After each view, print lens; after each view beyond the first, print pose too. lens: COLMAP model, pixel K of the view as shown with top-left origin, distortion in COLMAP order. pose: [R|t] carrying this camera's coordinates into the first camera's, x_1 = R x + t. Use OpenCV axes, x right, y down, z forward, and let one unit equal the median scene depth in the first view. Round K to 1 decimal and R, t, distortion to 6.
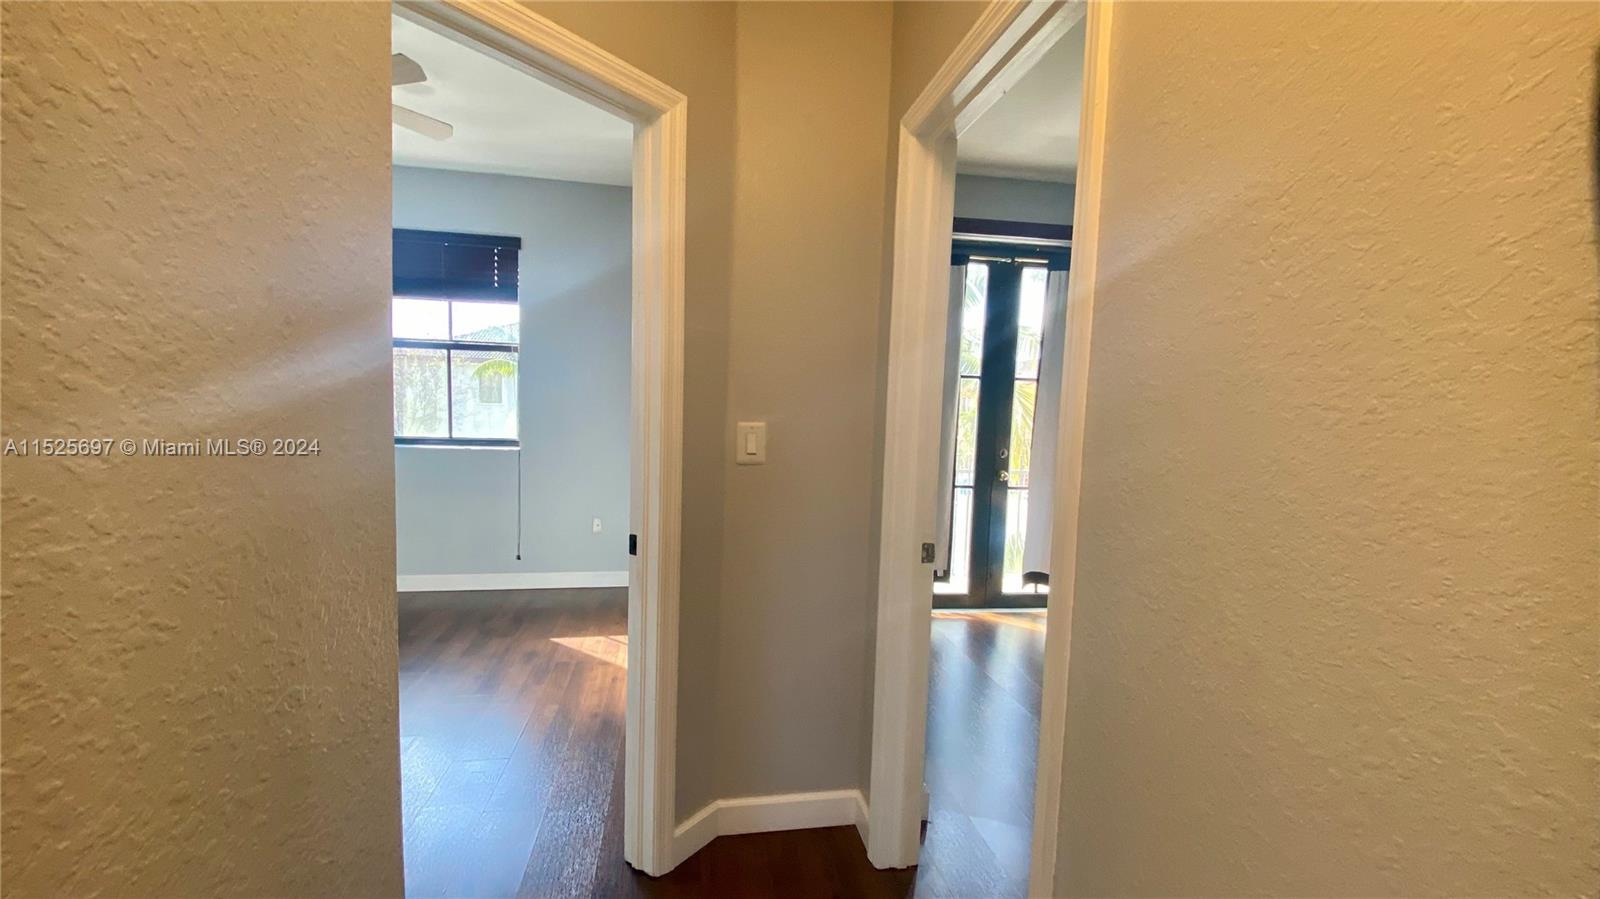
lens RADIAL K [[648.6, 0, 799.3], [0, 648.6, 454.5], [0, 0, 1]] dist [0.026997, -0.023678]
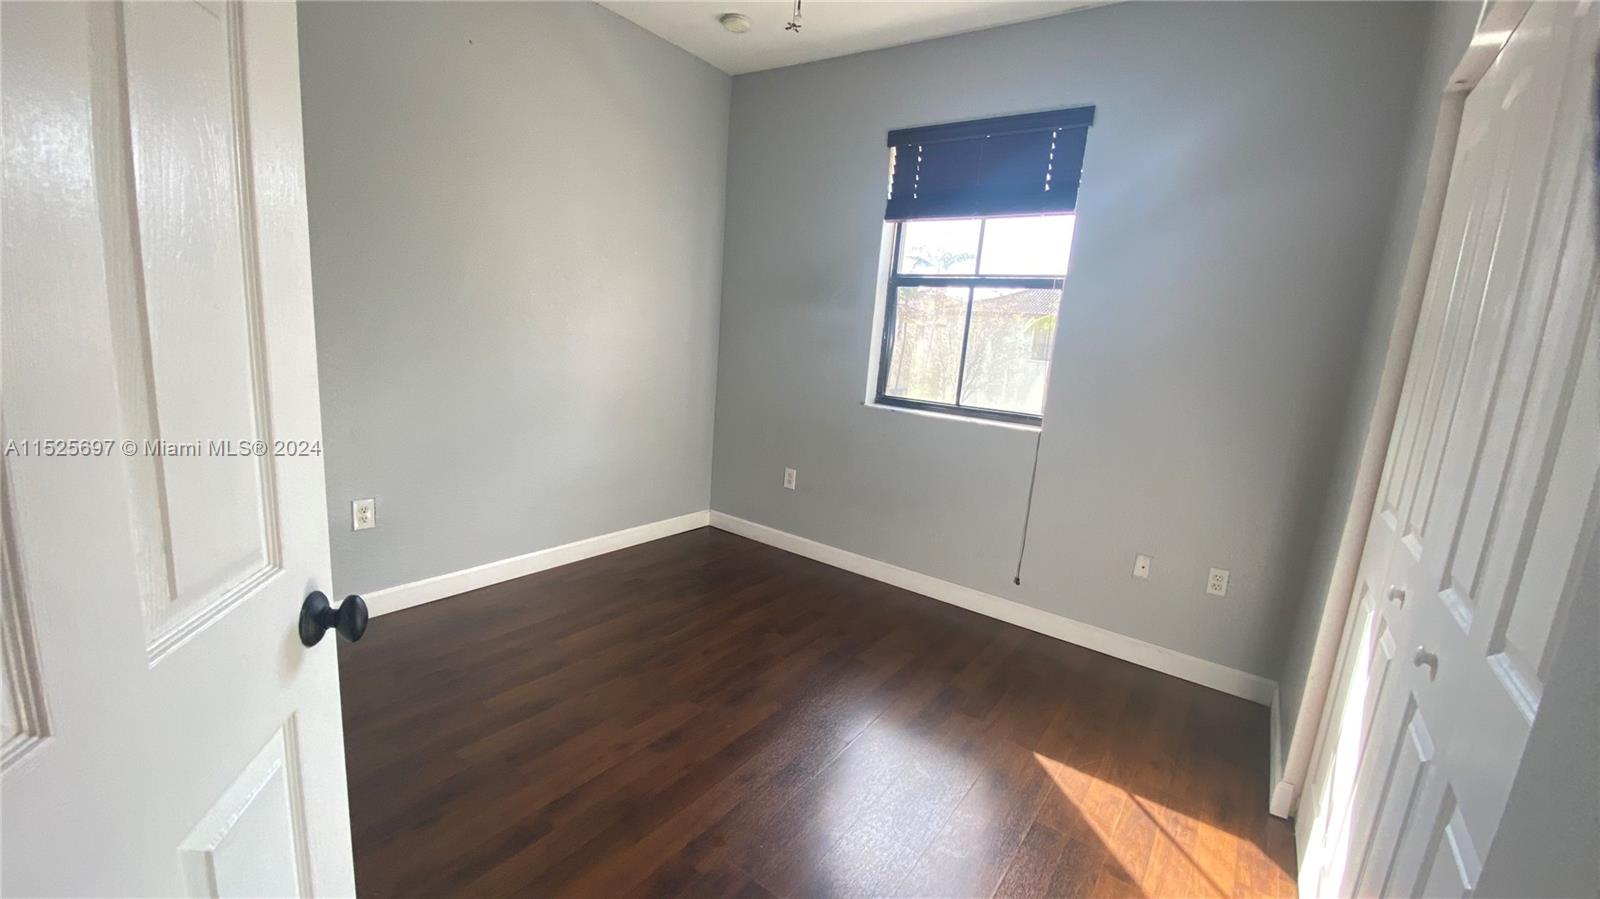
lens RADIAL K [[648.6, 0, 799.3], [0, 648.6, 454.5], [0, 0, 1]] dist [0.026997, -0.023678]
pose [[0.699494, 0.160067, -0.696481, -0.128678], [-0.116167, 0.987099, 0.110188, -0.031549], [0.705133, 0.003832, 0.709064, 0.339957]]
